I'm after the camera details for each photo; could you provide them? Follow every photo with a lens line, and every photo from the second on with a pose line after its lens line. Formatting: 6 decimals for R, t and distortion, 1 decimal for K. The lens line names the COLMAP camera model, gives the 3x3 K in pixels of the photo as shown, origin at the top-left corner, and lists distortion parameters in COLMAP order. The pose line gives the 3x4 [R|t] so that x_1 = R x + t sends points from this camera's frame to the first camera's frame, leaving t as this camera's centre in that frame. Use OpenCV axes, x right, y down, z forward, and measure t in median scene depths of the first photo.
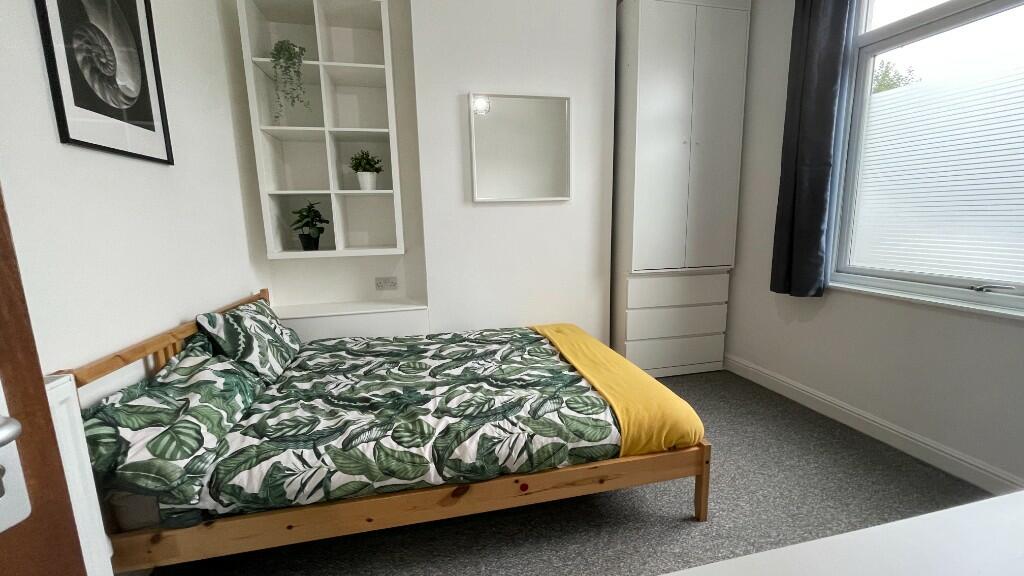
lens RADIAL K [[413.1, 0, 518.3], [0, 413.1, 282.6], [0, 0, 1]] dist [-0.005183, 0.002456]
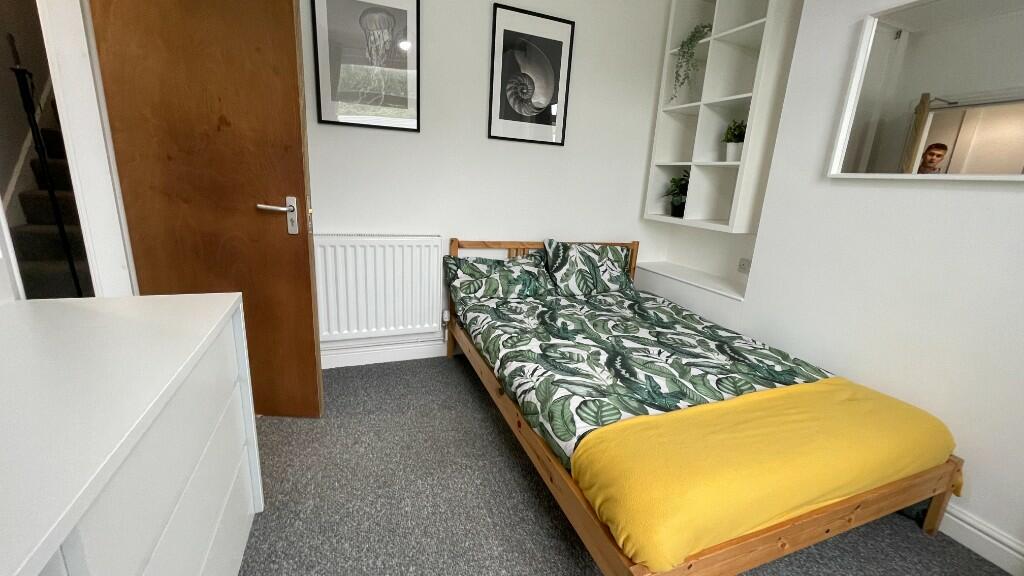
lens RADIAL K [[413.1, 0, 507.4], [0, 413.1, 284.9], [0, 0, 1]] dist [-0.005183, 0.002456]
pose [[0.137543, 0.274333, -0.951748, 0.762086], [-0.217588, 0.945777, 0.241167, -0.101631], [0.966301, 0.173918, 0.189777, 0.533715]]
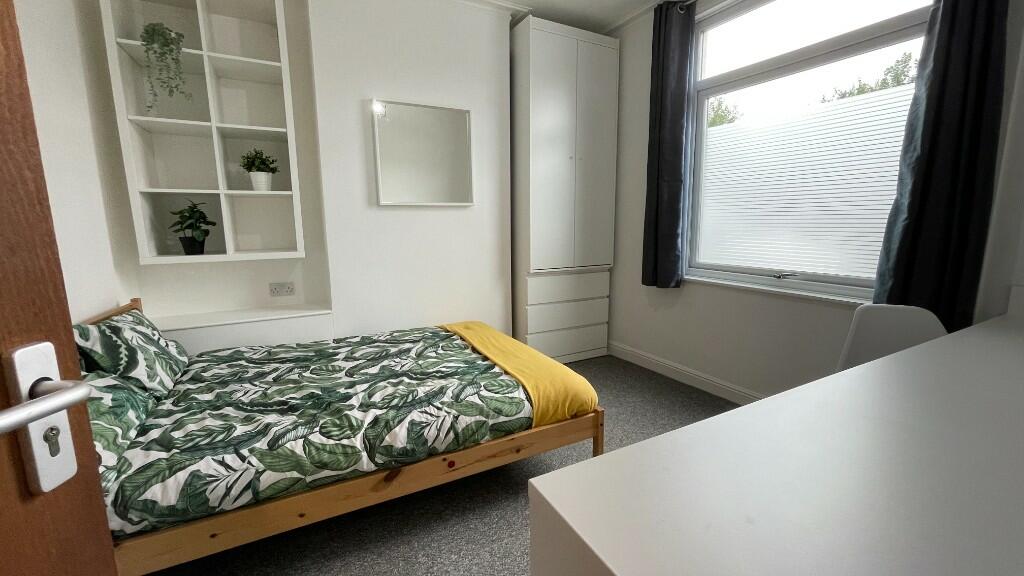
lens RADIAL K [[413.1, 0, 518.4], [0, 413.1, 283.7], [0, 0, 1]] dist [-0.005183, 0.002456]
pose [[0.965481, -0.028826, 0.258873, -0.065724], [0.031774, 0.999469, -0.007209, 0.021225], [-0.258528, 0.015185, 0.965885, -0.092407]]
